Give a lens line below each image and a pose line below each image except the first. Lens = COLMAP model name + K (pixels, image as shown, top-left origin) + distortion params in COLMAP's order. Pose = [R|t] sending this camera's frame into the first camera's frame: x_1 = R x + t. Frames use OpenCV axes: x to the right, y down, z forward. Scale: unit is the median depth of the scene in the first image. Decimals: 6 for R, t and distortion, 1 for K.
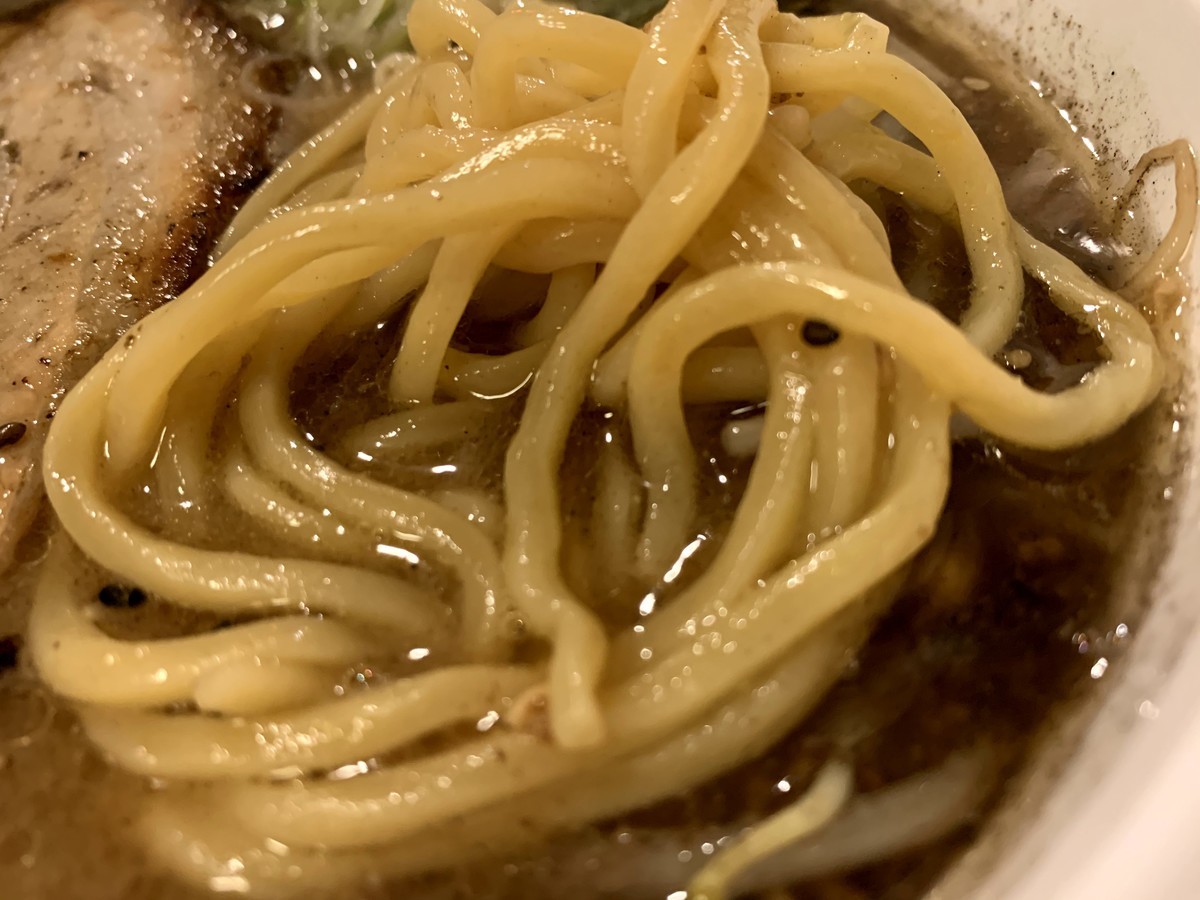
lens RADIAL K [[970.7, 0, 600.0], [0, 970.7, 450.0], [0, 0, 1]] dist [-0.035761, -0.005687]
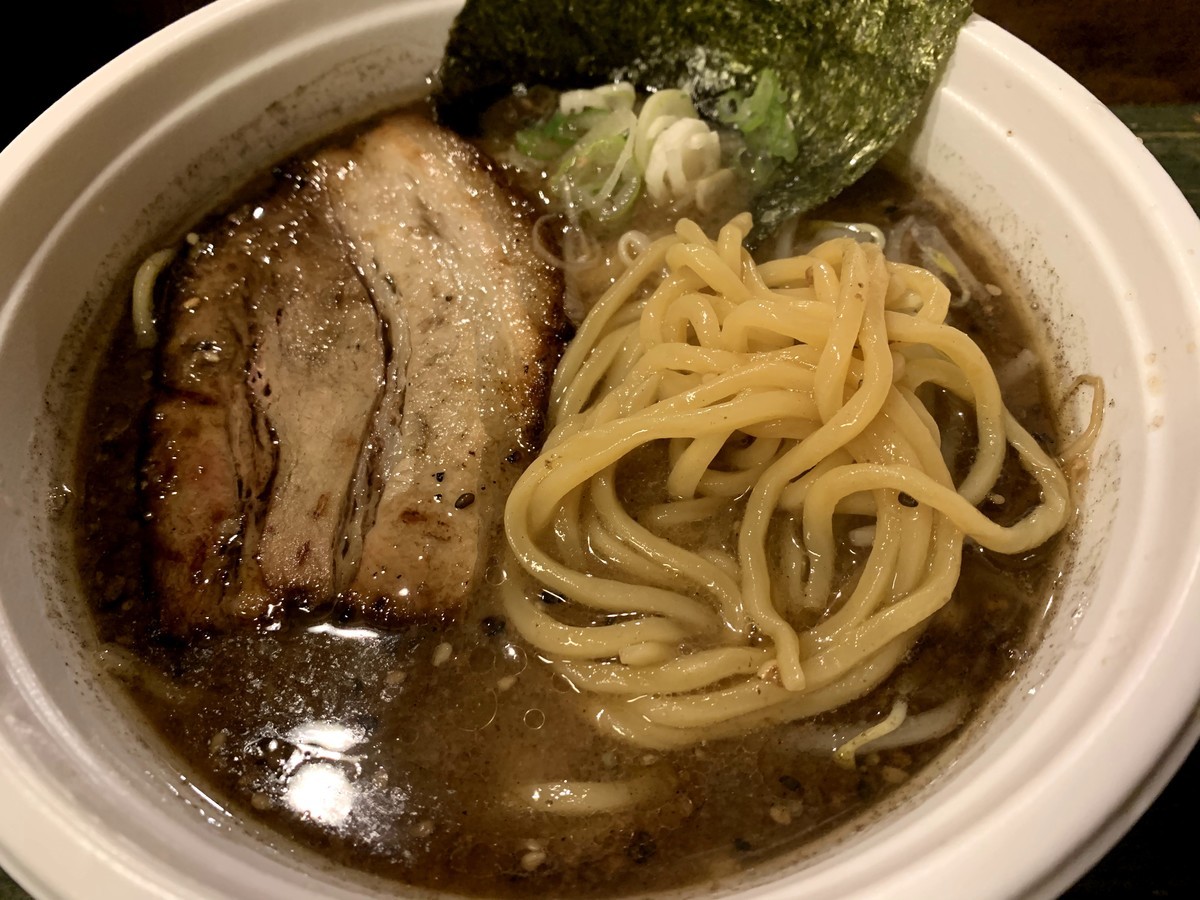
lens RADIAL K [[970.7, 0, 600.0], [0, 970.7, 450.0], [0, 0, 1]] dist [-0.035761, -0.005687]
pose [[0.996272, 0.069479, 0.051140, -0.522705], [-0.075377, 0.989382, 0.124263, -0.415869], [-0.041963, -0.127655, 0.990931, -0.974601]]
